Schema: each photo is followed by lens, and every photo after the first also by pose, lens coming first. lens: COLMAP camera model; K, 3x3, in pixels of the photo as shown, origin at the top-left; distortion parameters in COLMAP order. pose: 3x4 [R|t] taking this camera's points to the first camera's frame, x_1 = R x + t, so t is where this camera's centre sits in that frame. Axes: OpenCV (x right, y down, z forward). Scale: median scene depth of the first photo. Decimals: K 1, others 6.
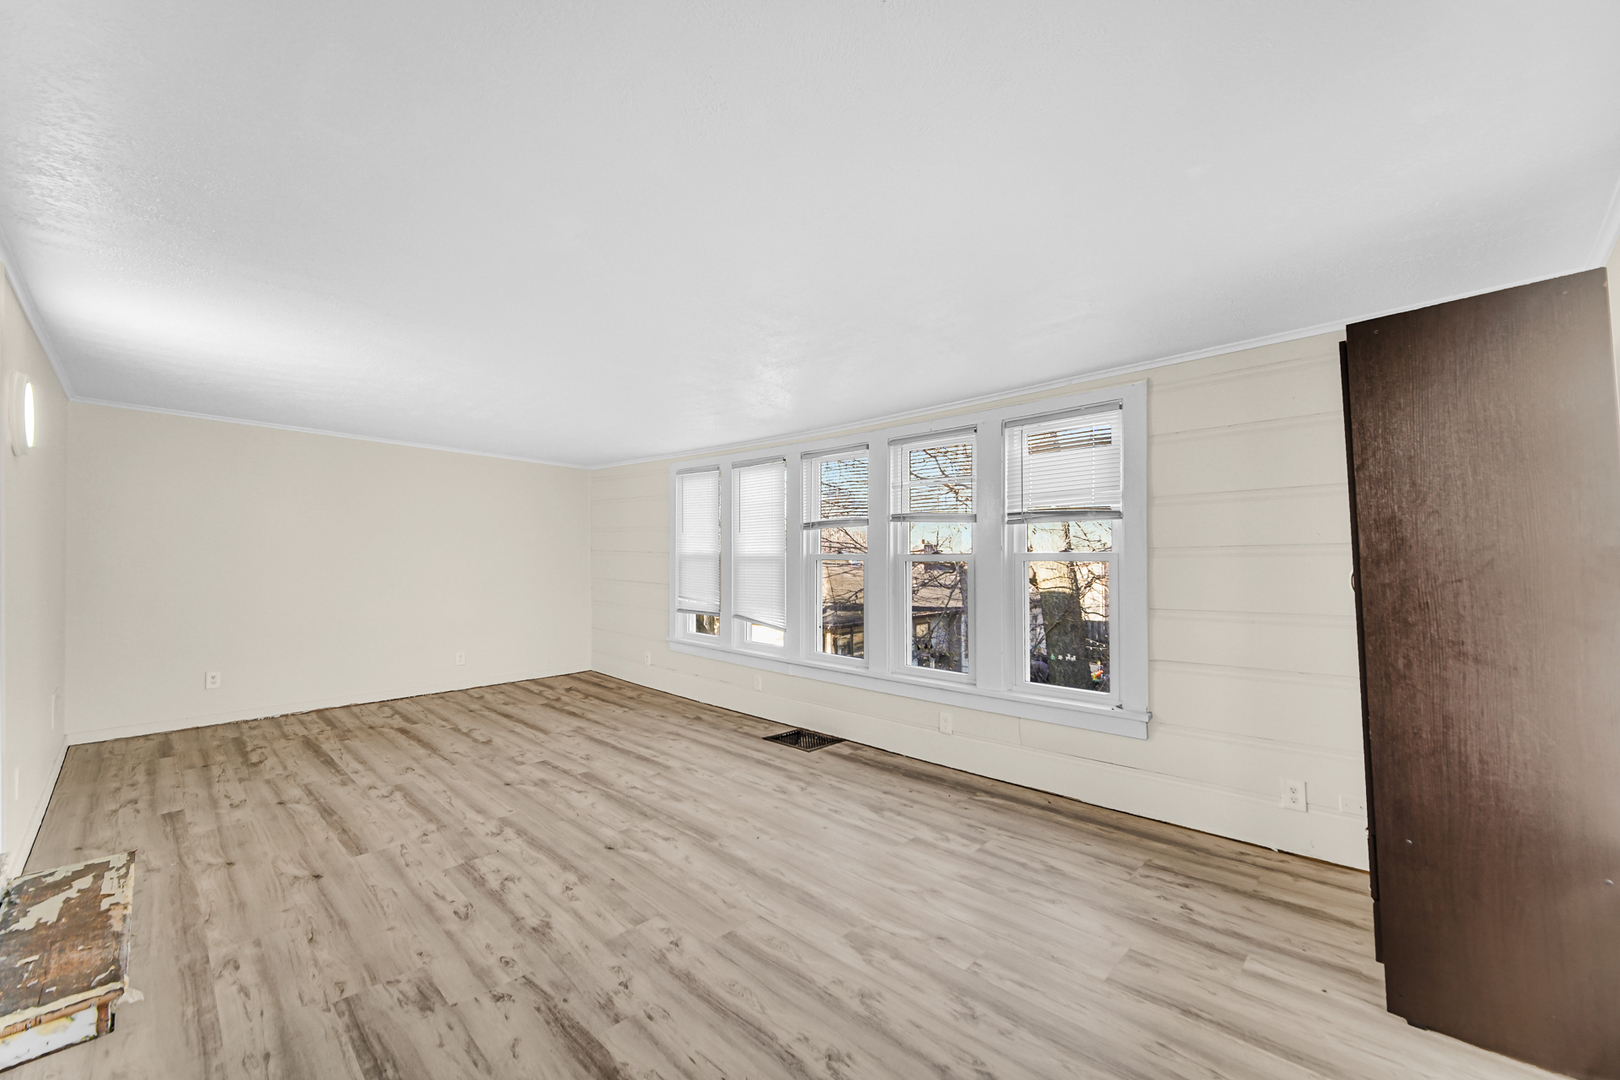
lens RADIAL K [[644.3, 0, 800.9], [0, 644.3, 552.1], [0, 0, 1]] dist [-0.000459, 0.000569]
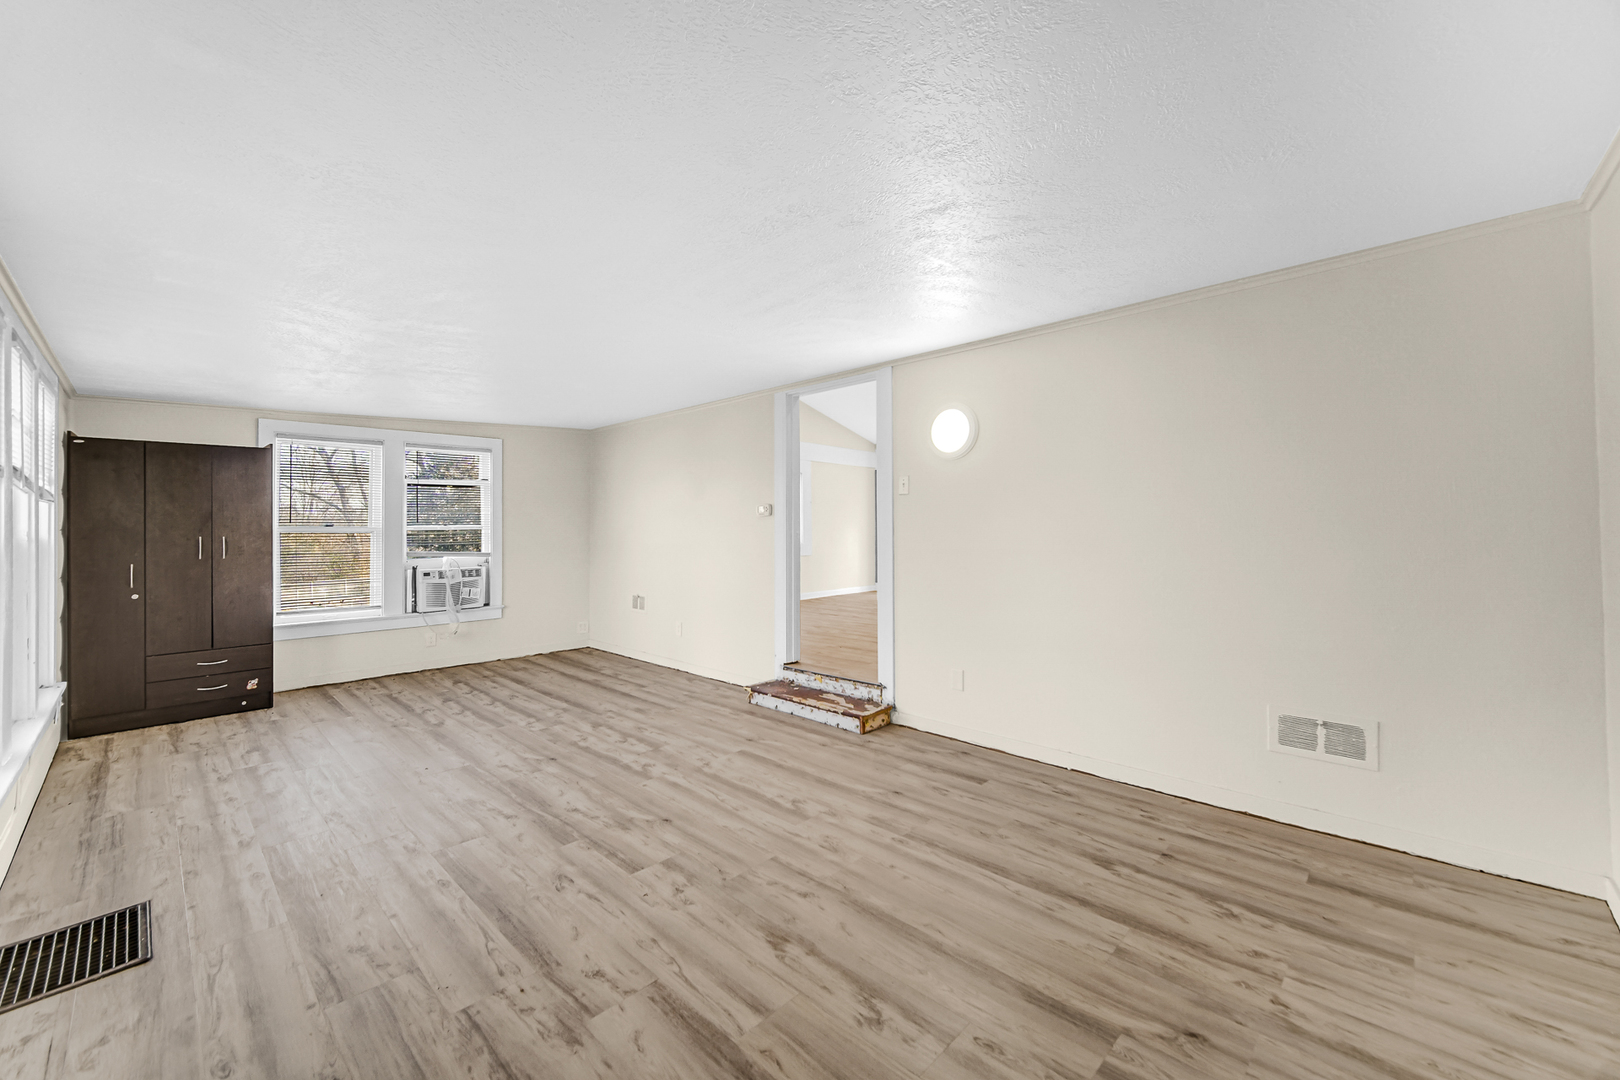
lens RADIAL K [[644.3, 0, 800.9], [0, 644.3, 552.1], [0, 0, 1]] dist [-0.000459, 0.000569]
pose [[-0.999894, 0.014531, 0.001284, -0.684107], [0.014566, 0.999313, 0.034074, 0.009840], [-0.000788, 0.034089, -0.999418, 1.943019]]
